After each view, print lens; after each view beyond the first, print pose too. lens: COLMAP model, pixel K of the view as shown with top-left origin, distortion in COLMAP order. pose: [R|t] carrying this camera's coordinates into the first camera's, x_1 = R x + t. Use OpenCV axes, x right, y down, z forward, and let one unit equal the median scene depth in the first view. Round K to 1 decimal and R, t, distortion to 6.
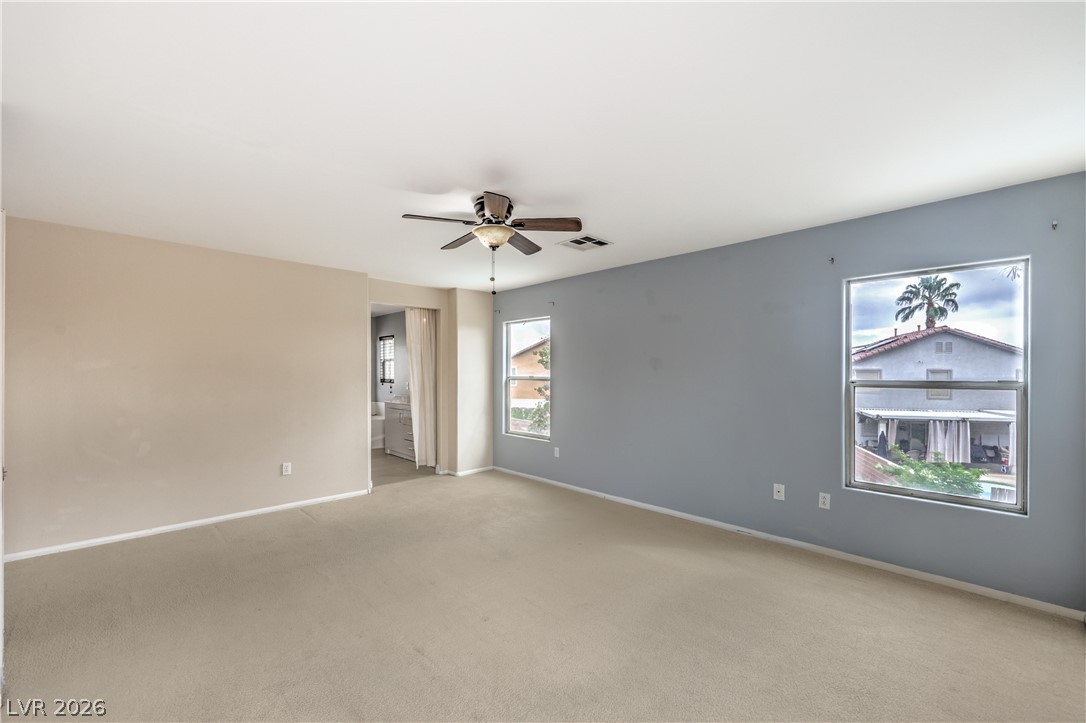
lens RADIAL K [[442.5, 0, 541.7], [0, 442.5, 366.3], [0, 0, 1]] dist [-0.001256, 0.000040]
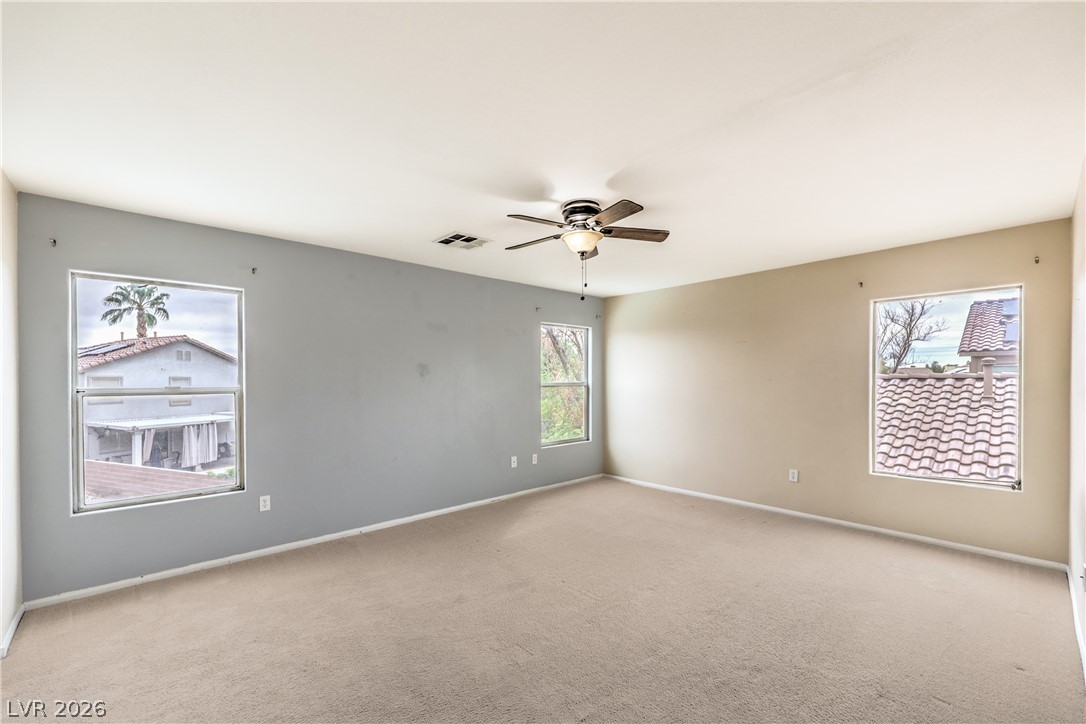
lens RADIAL K [[448.7, 0, 542.9], [0, 448.7, 371.7], [0, 0, 1]] dist [-0.000445, -0.000091]
pose [[0.029960, 0.014568, 0.999445, -0.123948], [-0.010200, 0.999846, -0.014268, 0.001559], [-0.999499, -0.009767, 0.030104, 0.117079]]
